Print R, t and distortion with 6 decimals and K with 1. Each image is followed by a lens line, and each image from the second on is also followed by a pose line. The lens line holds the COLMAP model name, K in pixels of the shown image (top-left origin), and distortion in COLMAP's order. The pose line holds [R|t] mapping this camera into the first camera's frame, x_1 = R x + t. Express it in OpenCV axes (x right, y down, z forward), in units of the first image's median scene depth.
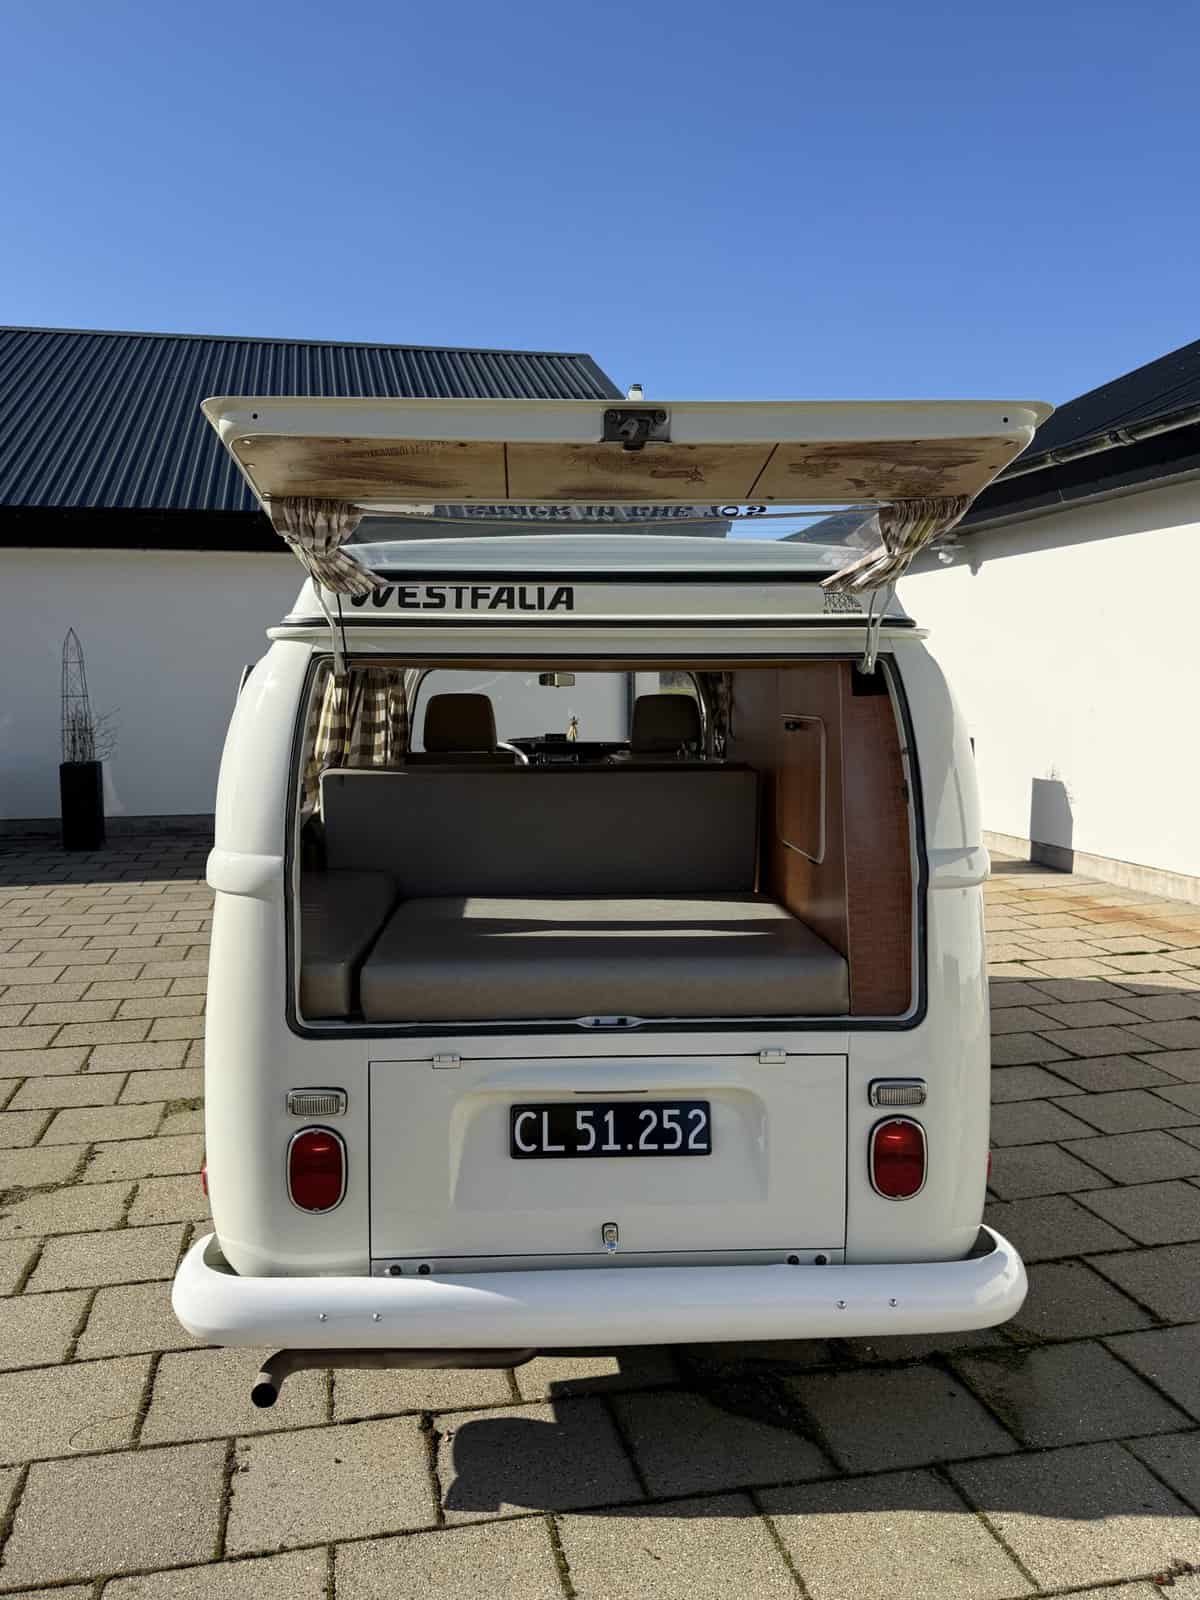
lens RADIAL K [[1312.4, 0, 600.0], [0, 1312.4, 800.0], [0, 0, 1]] dist [-0.000349, -0.000142]
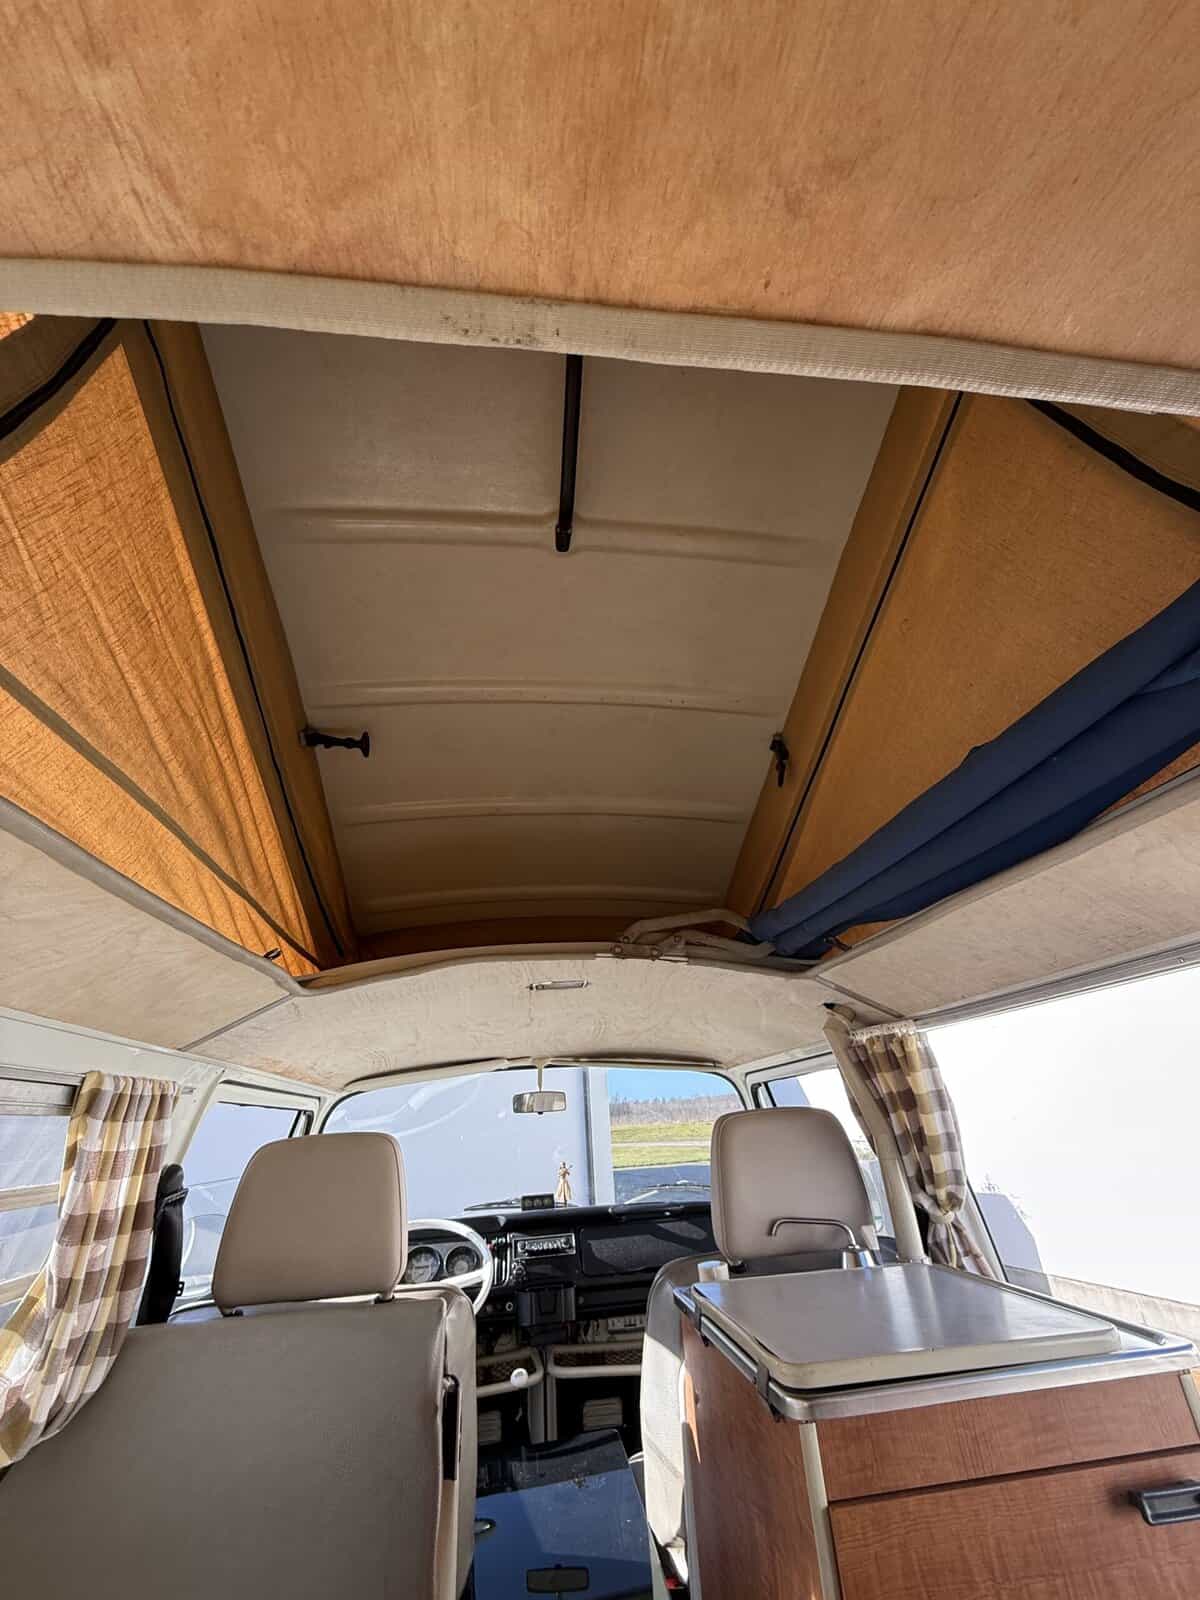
lens RADIAL K [[647.9, 0, 600.0], [0, 647.9, 800.0], [0, 0, 1]] dist [-0.001277, -0.000179]
pose [[0.996117, -0.012810, 0.087107, -0.018926], [0.056615, 0.850884, -0.522294, -0.031511], [-0.067428, 0.525197, 0.848305, 0.412729]]
